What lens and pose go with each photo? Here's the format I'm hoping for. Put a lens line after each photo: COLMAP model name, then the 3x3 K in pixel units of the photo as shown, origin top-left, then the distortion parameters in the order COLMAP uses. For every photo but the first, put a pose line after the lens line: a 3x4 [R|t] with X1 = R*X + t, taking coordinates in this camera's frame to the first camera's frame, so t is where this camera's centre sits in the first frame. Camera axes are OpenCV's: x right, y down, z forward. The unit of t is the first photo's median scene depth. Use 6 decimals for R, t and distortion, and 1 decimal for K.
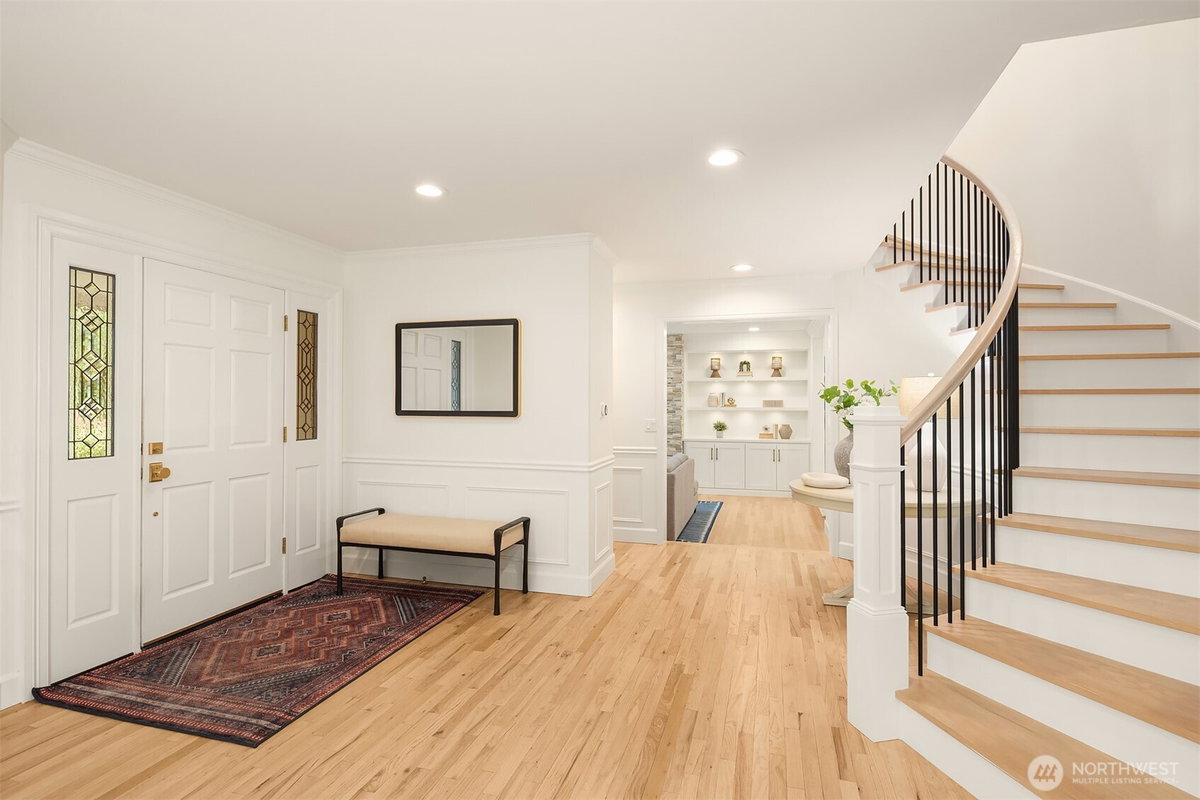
lens RADIAL K [[578.2, 0, 597.4], [0, 578.2, 399.6], [0, 0, 1]] dist [-0.017708, -0.000836]
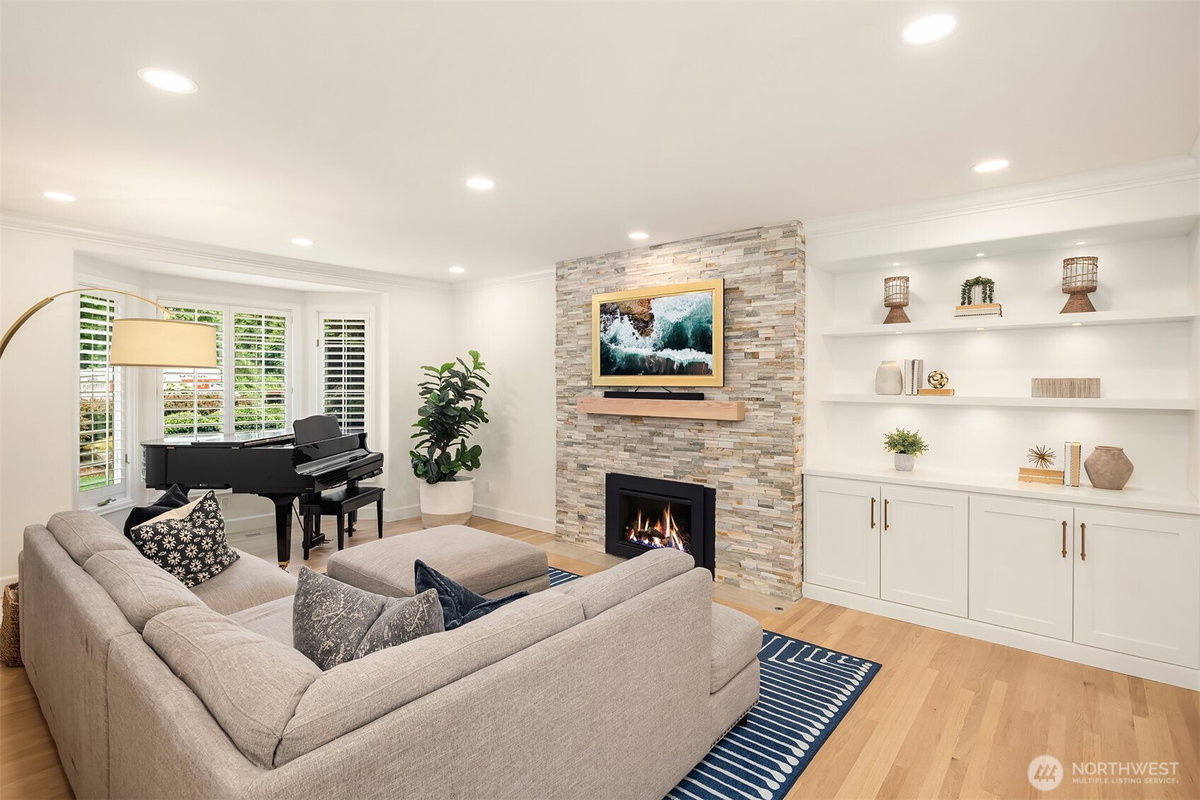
lens RADIAL K [[578.2, 0, 590.1], [0, 578.2, 384.3], [0, 0, 1]] dist [-0.017708, -0.000836]
pose [[0.907819, 0.004382, -0.419340, 0.181641], [-0.002550, 0.999985, 0.004930, 0.003937], [0.419355, -0.003406, 0.907816, 0.544981]]
